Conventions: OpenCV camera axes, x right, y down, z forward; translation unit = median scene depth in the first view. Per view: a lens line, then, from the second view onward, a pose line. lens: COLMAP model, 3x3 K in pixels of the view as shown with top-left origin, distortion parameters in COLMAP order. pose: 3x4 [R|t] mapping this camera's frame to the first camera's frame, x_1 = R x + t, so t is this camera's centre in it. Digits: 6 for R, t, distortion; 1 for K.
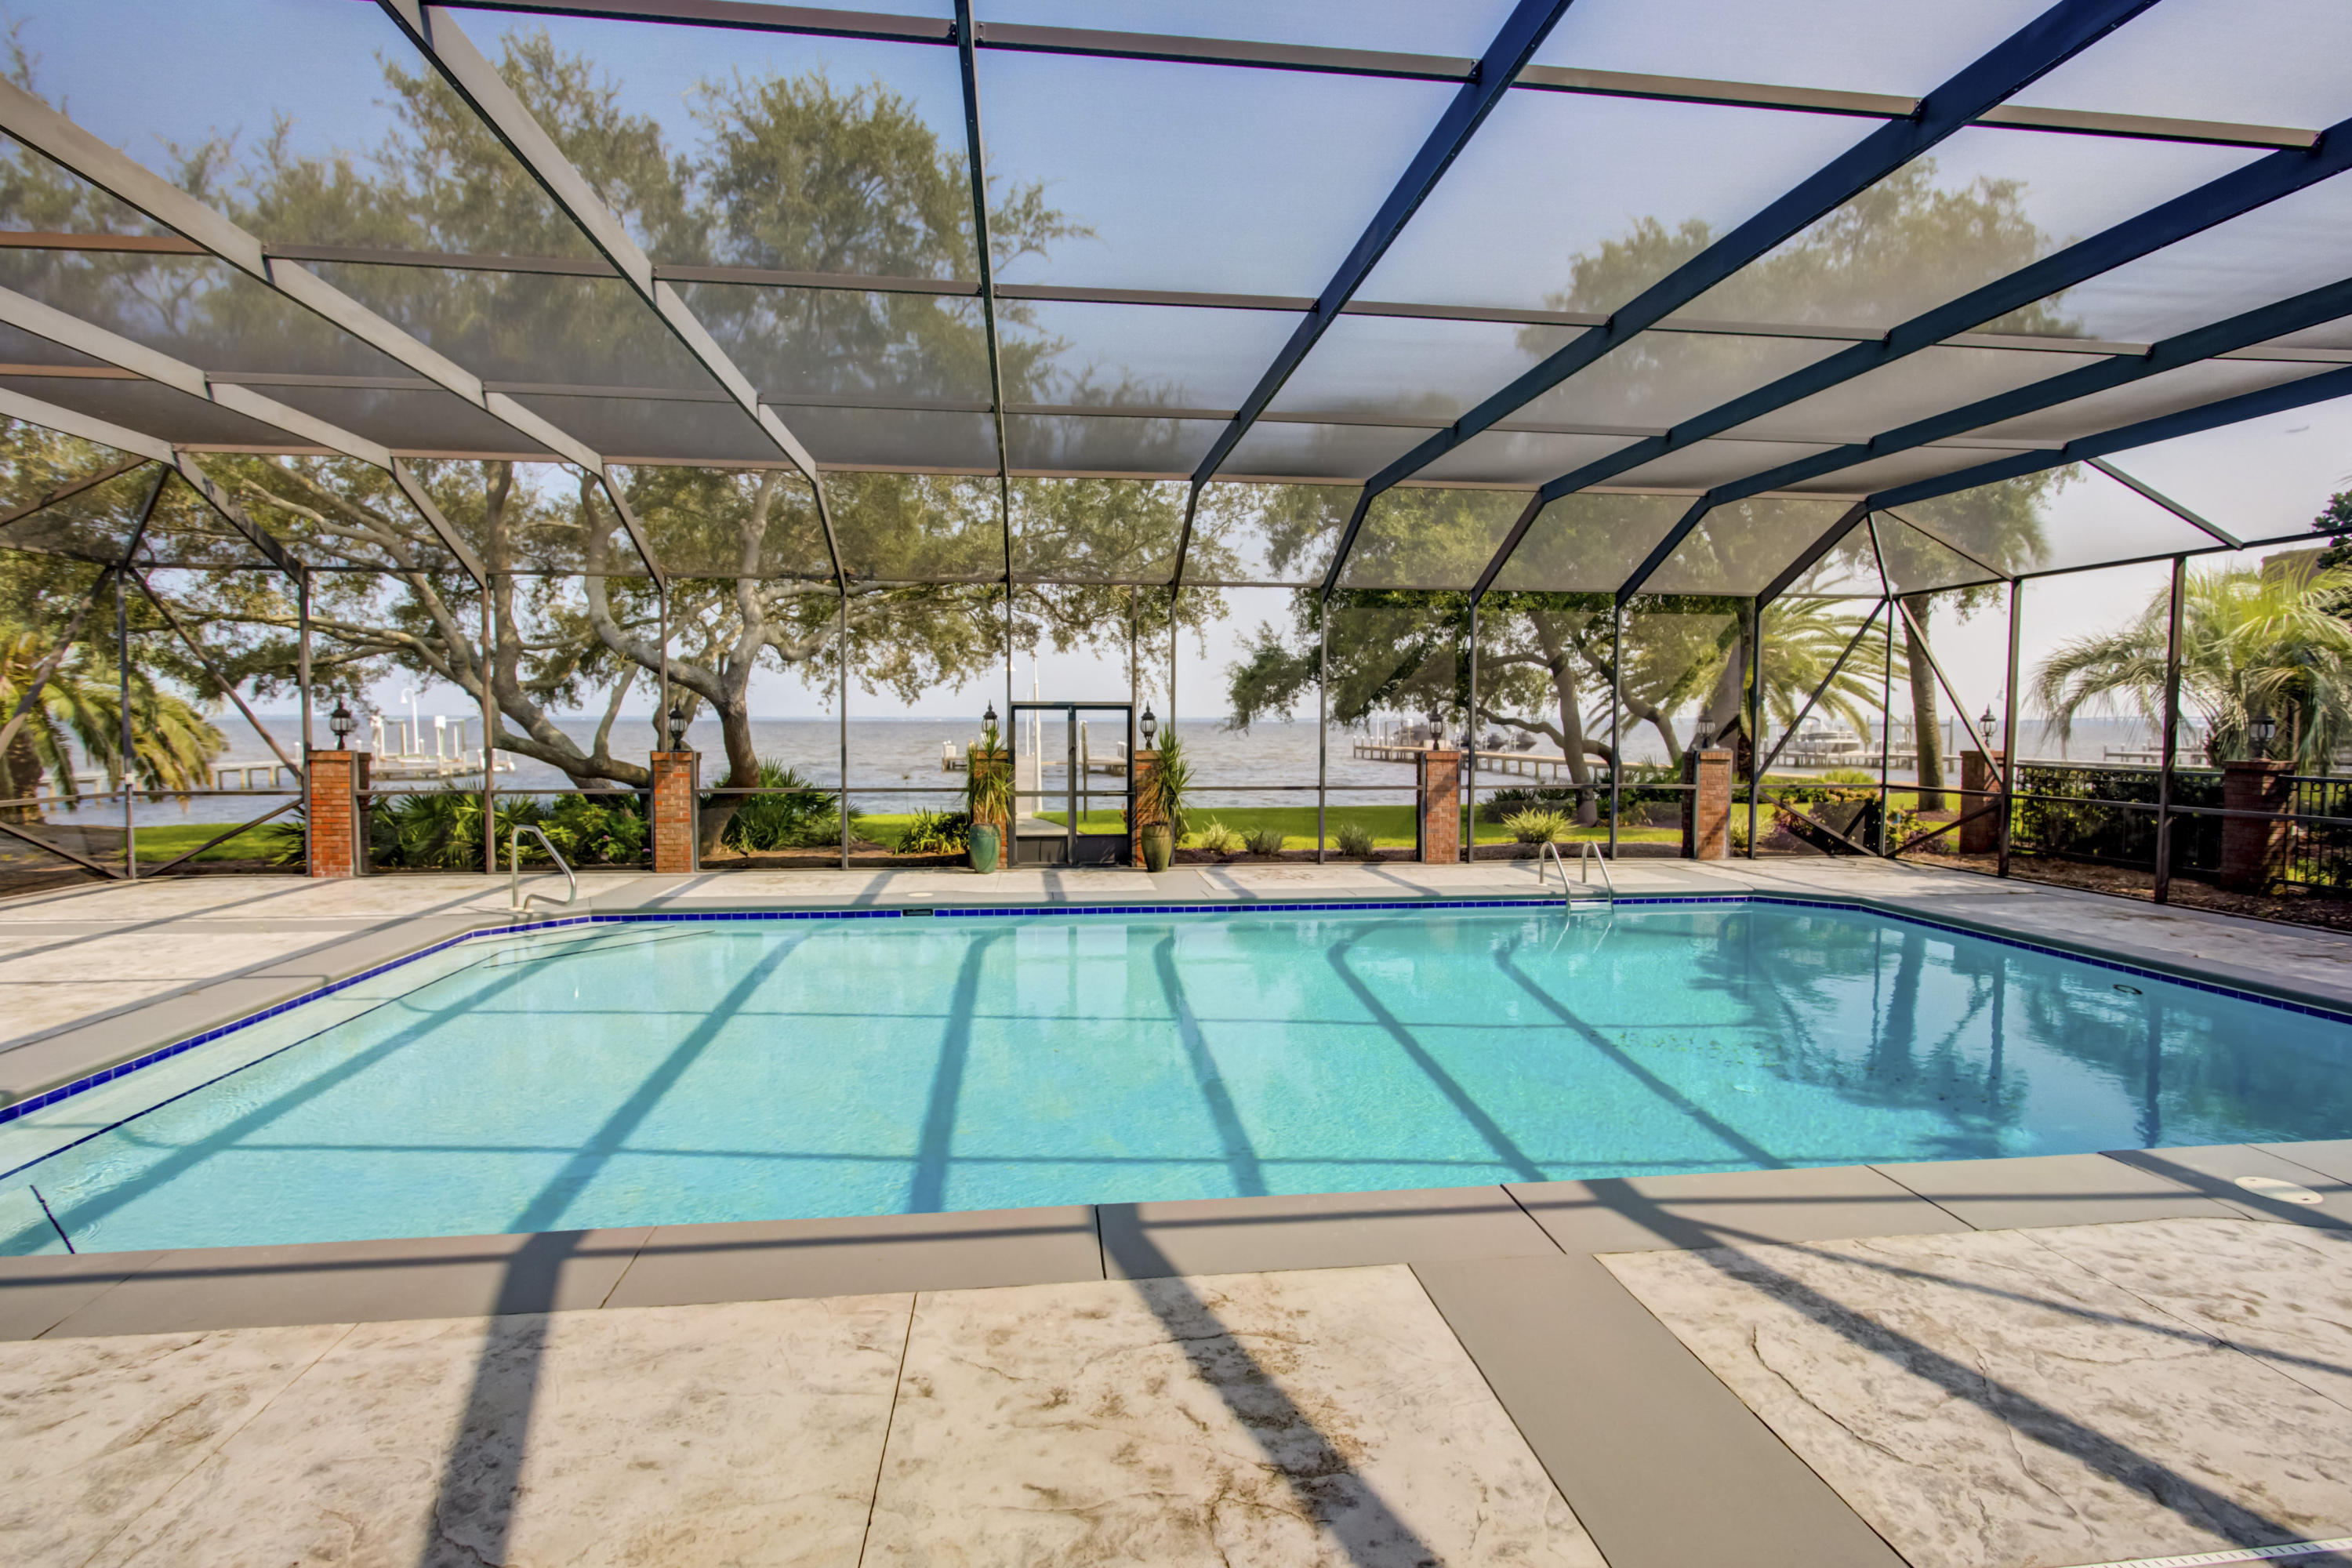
lens RADIAL K [[1114.3, 0, 1178.5], [0, 1114.3, 788.4], [0, 0, 1]] dist [-0.009812, 0.004075]
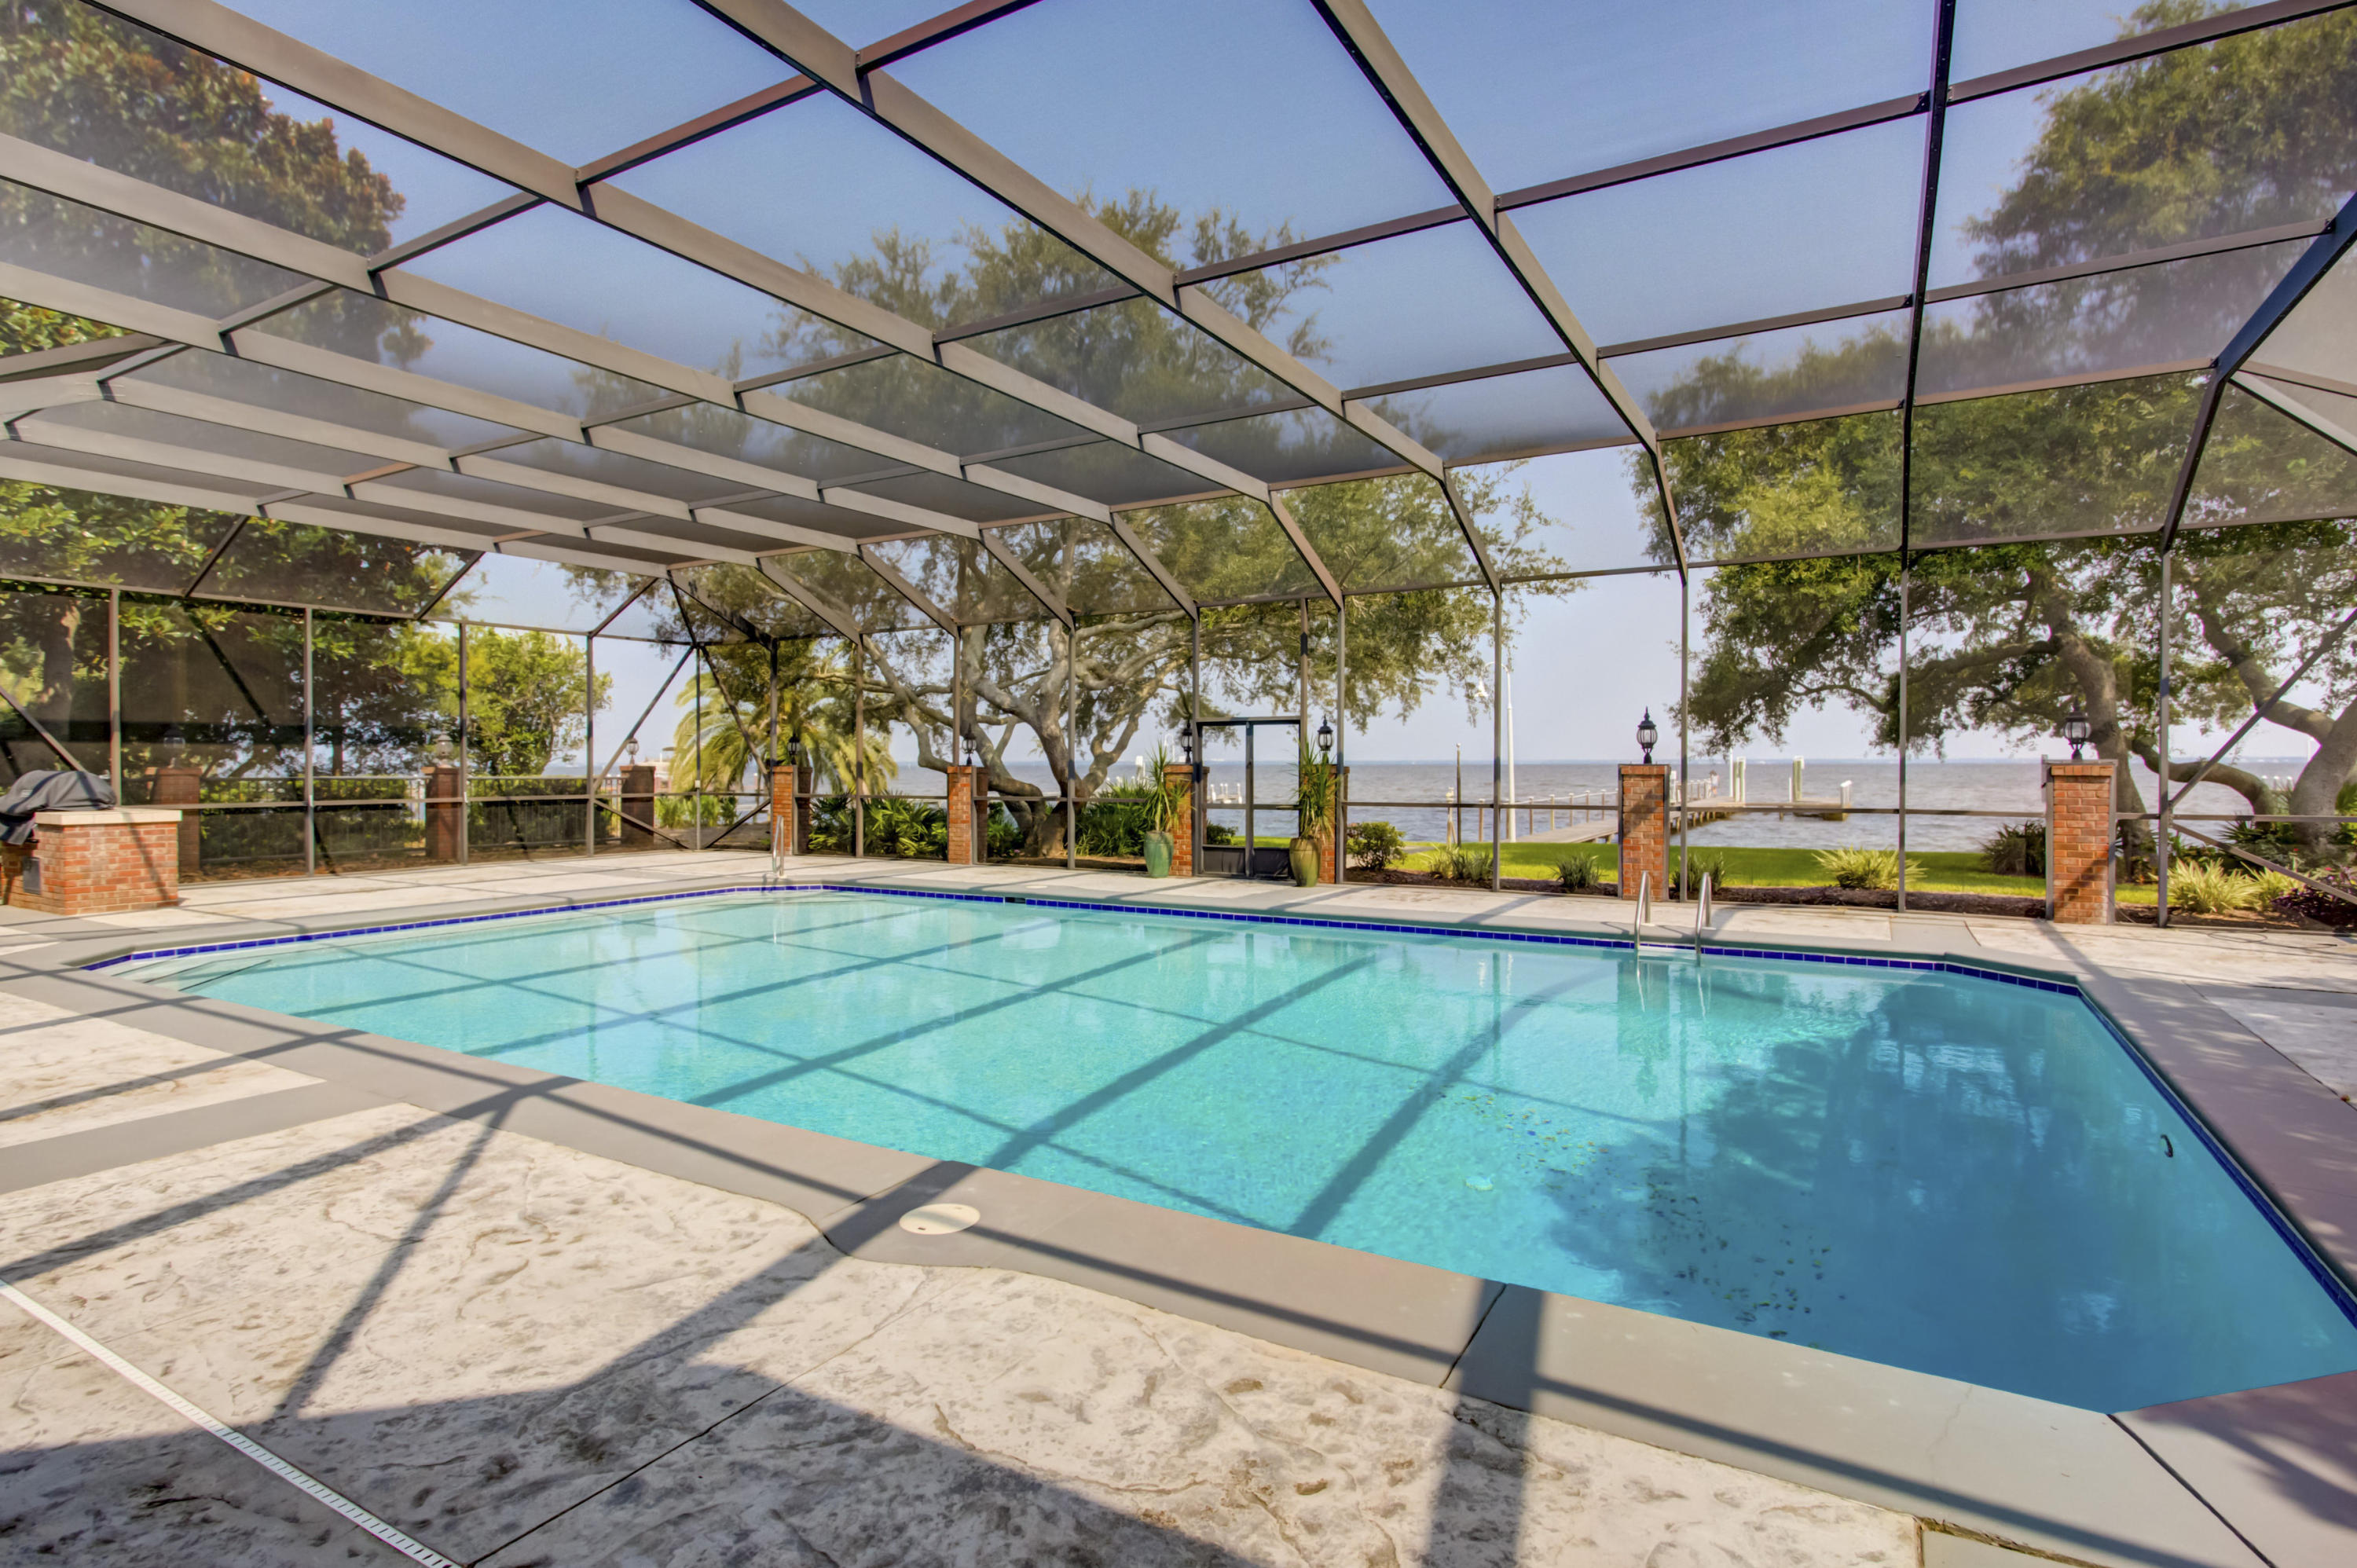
lens RADIAL K [[1134.5, 0, 1164.6], [0, 1134.5, 771.3], [0, 0, 1]] dist [-0.000035, -0.000266]
pose [[0.800091, -0.001738, -0.599876, 1.858287], [-0.029475, 0.998674, -0.042207, 0.073538], [0.599154, 0.051451, 0.798979, 0.474239]]
